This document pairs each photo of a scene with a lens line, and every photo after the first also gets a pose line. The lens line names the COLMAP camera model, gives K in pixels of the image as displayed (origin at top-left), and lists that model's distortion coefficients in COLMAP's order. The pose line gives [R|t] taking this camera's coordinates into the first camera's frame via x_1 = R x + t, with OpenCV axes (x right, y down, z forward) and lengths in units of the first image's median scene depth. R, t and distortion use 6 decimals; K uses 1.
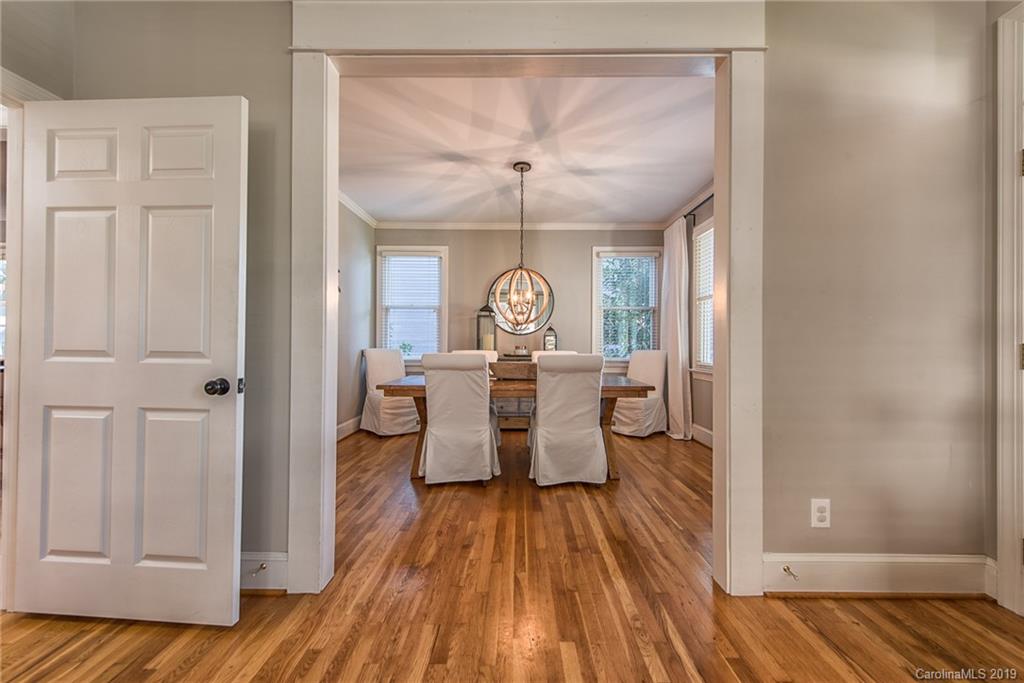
lens RADIAL K [[411.9, 0, 516.2], [0, 411.9, 338.0], [0, 0, 1]] dist [-0.012856, -0.001709]
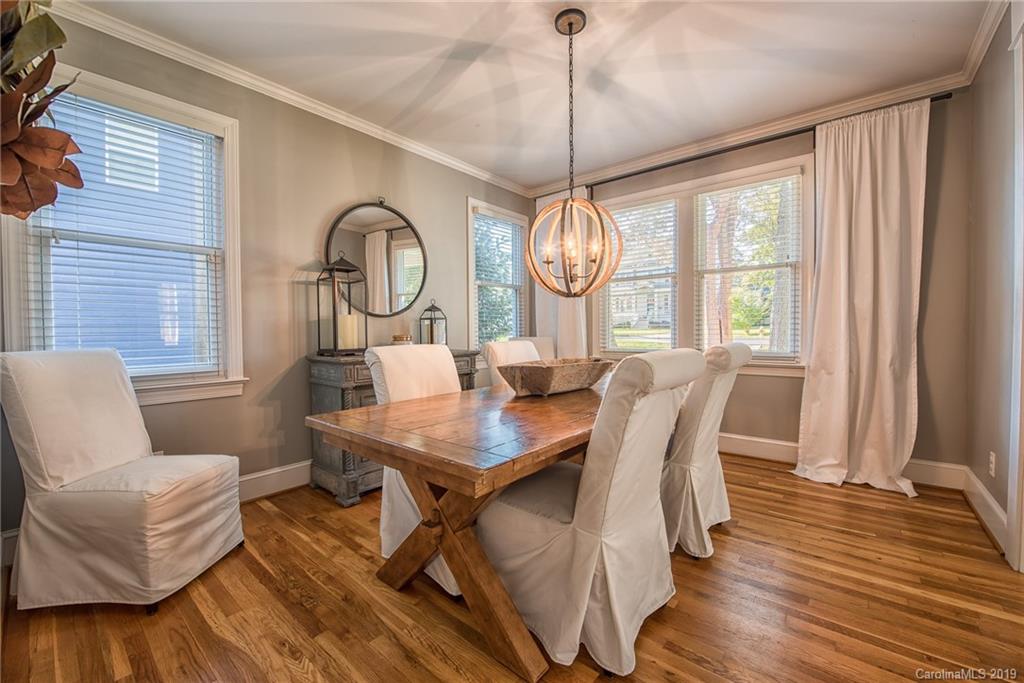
lens RADIAL K [[411.9, 0, 511.4], [0, 411.9, 341.8], [0, 0, 1]] dist [-0.012856, -0.001709]
pose [[0.622363, -0.028994, 0.782191, -0.398390], [-0.001198, 0.999277, 0.037994, 0.006679], [-0.782728, -0.024583, 0.621879, 0.562608]]
